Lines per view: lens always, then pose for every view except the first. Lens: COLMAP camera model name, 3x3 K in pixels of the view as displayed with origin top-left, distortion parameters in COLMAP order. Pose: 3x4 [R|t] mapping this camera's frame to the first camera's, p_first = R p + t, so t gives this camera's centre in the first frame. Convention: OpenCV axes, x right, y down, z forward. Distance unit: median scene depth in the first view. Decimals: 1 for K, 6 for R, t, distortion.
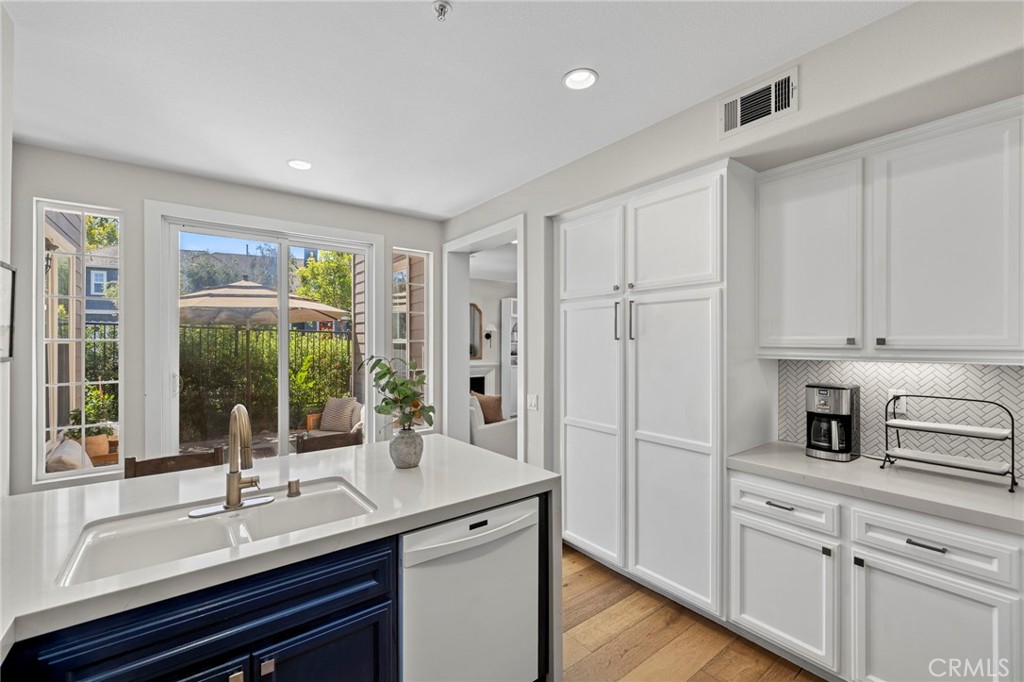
lens RADIAL K [[433.9, 0, 520.4], [0, 433.9, 343.6], [0, 0, 1]] dist [0.002630, 0.000091]
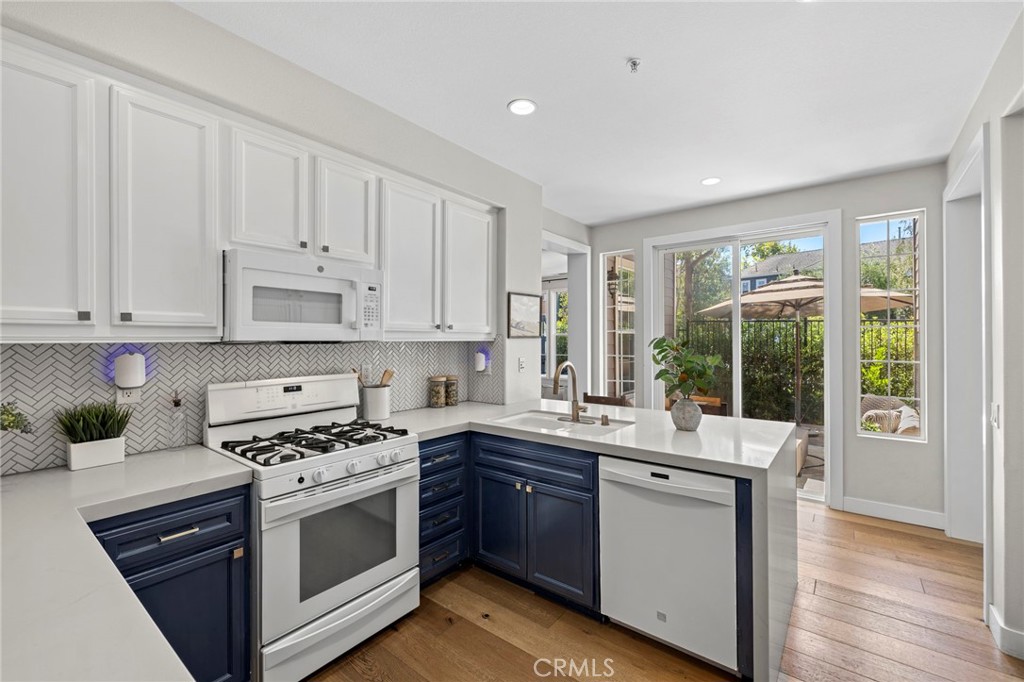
lens RADIAL K [[433.9, 0, 514.5], [0, 433.9, 335.3], [0, 0, 1]] dist [0.002630, 0.000091]
pose [[0.243219, -0.009443, -0.969926, 0.805939], [0.001620, 0.999955, -0.009329, 0.039482], [0.969970, 0.000697, 0.243223, 0.277462]]
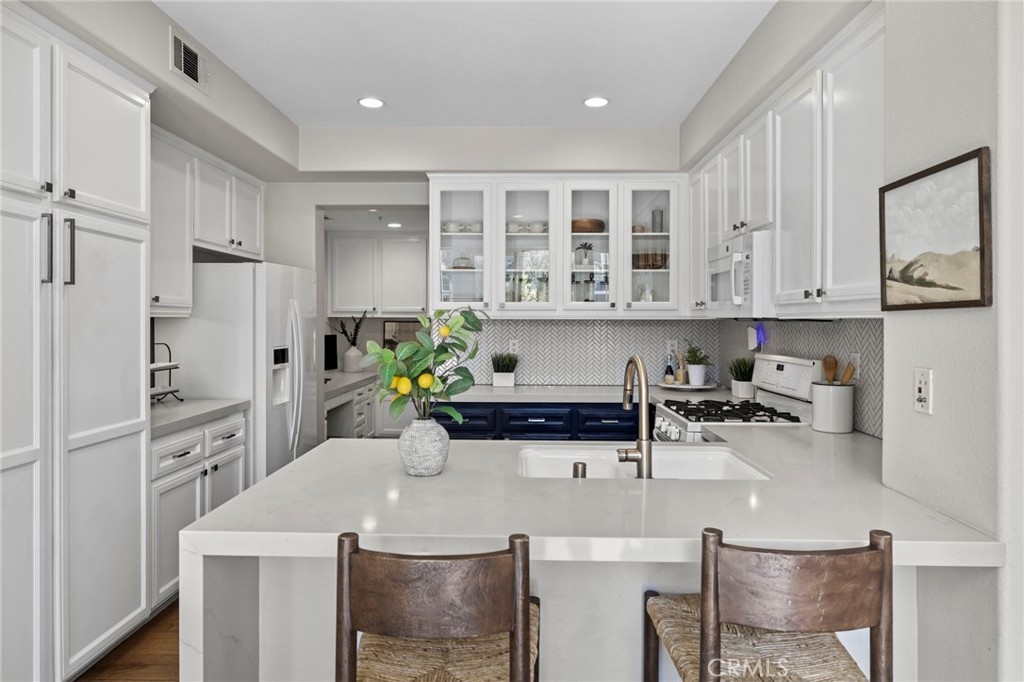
lens RADIAL K [[651.9, 0, 509.4], [0, 651.9, 336.2], [0, 0, 1]] dist [-0.006611, -0.003843]
pose [[-0.772263, -0.017417, 0.635064, -1.042142], [-0.002430, 0.999698, 0.024463, 0.050913], [-0.635298, 0.017348, -0.772072, 1.770696]]
